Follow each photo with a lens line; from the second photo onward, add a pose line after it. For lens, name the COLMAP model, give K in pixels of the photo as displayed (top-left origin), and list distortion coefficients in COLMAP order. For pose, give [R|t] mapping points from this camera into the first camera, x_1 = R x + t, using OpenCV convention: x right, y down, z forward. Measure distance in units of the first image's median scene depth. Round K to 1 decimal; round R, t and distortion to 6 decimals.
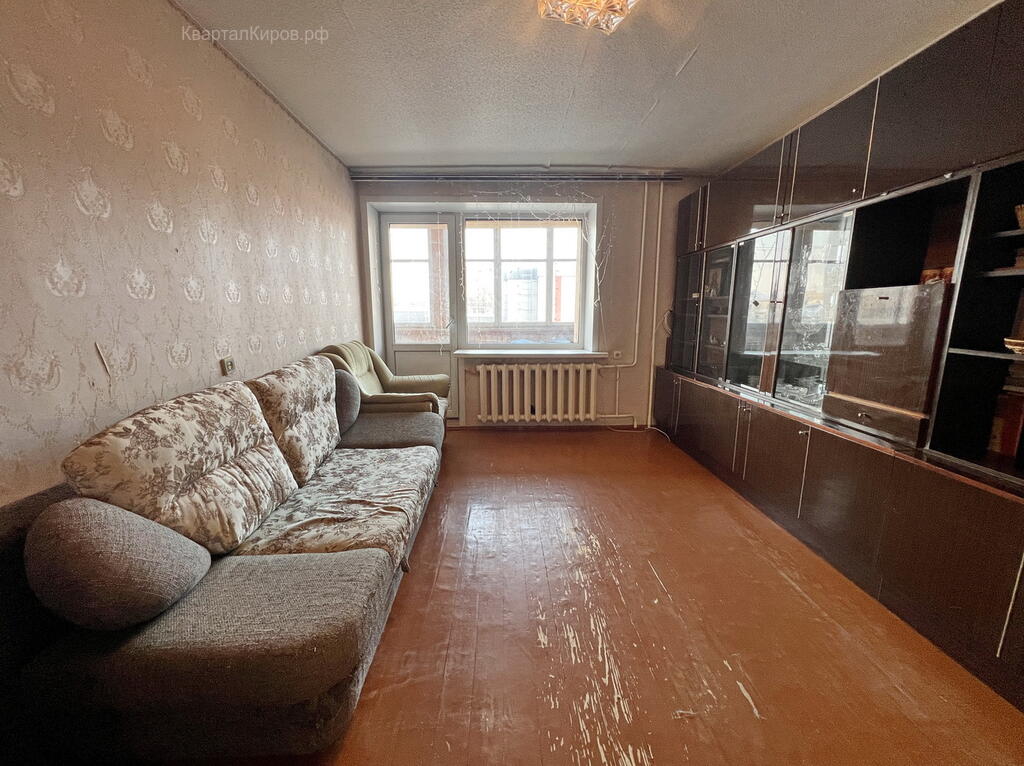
lens RADIAL K [[409.8, 0, 510.2], [0, 409.8, 384.6], [0, 0, 1]] dist [-0.001897, 0.000037]
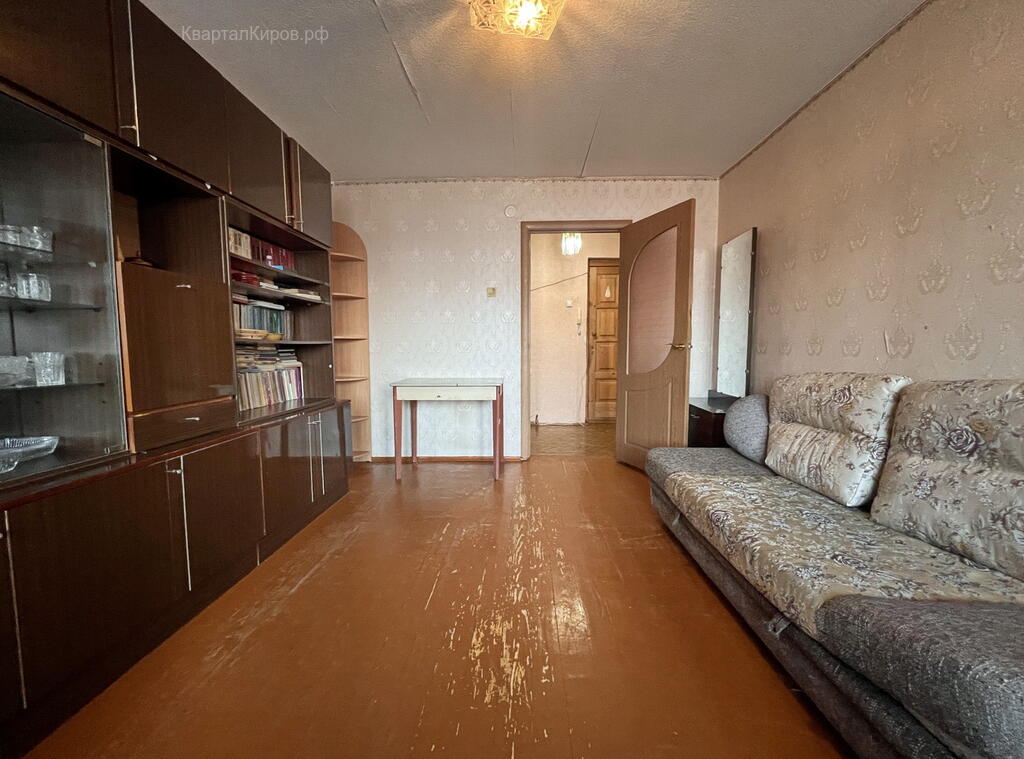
lens RADIAL K [[416.6, 0, 512.0], [0, 416.6, 379.5], [0, 0, 1]] dist [0.000810, 0.000731]
pose [[-0.998445, -0.007807, 0.055188, 0.066677], [0.006241, 0.968257, 0.249879, -0.110211], [-0.055387, 0.249835, -0.966703, 0.879893]]
